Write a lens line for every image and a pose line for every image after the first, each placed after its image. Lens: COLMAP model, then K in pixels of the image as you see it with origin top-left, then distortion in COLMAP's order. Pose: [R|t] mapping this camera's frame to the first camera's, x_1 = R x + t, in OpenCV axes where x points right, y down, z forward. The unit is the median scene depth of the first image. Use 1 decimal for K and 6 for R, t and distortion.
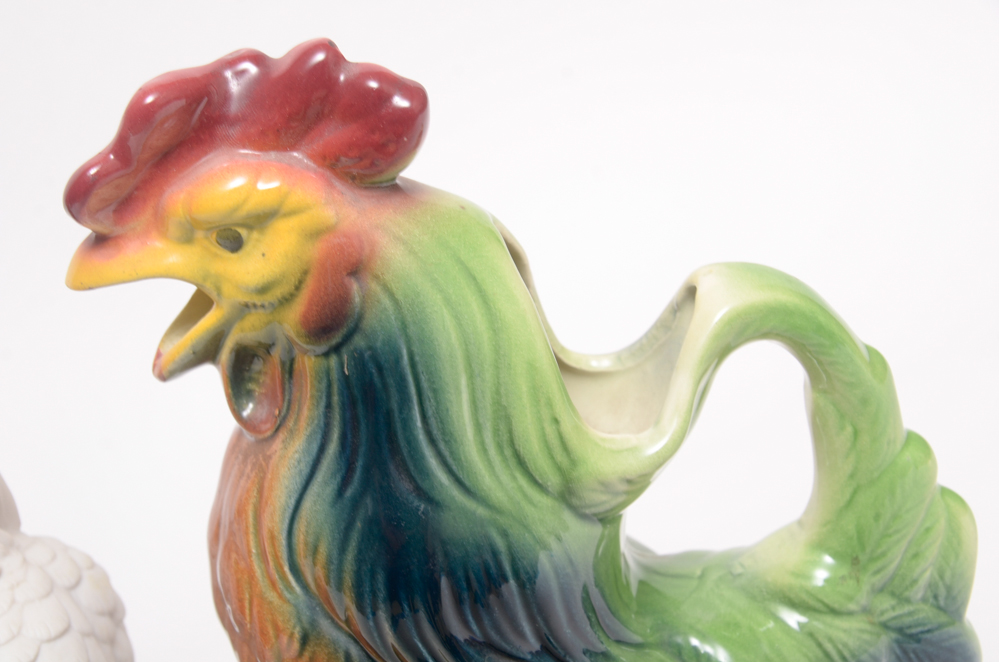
lens RADIAL K [[1878.0, 0, 496.7], [0, 1878.0, 348.9], [0, 0, 1]] dist [0.047786, -0.081152]
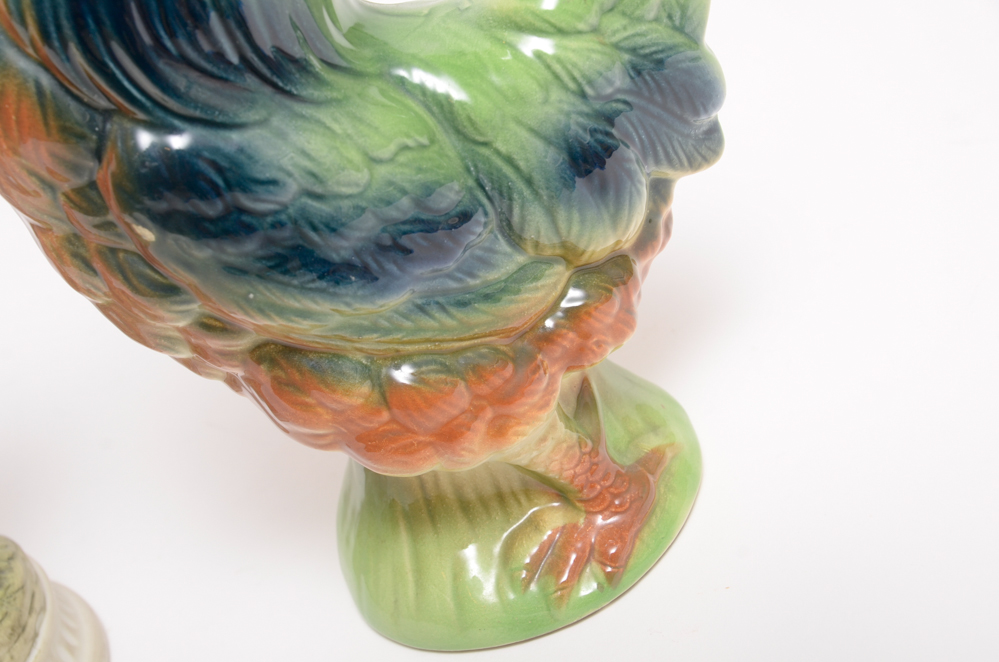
lens RADIAL K [[1878.0, 0, 496.7], [0, 1878.0, 348.9], [0, 0, 1]] dist [0.047786, -0.081152]
pose [[0.996476, -0.072007, 0.043010, 0.092150], [0.065964, 0.989530, 0.128373, 0.172543], [-0.051803, -0.125084, 0.990793, 0.028789]]
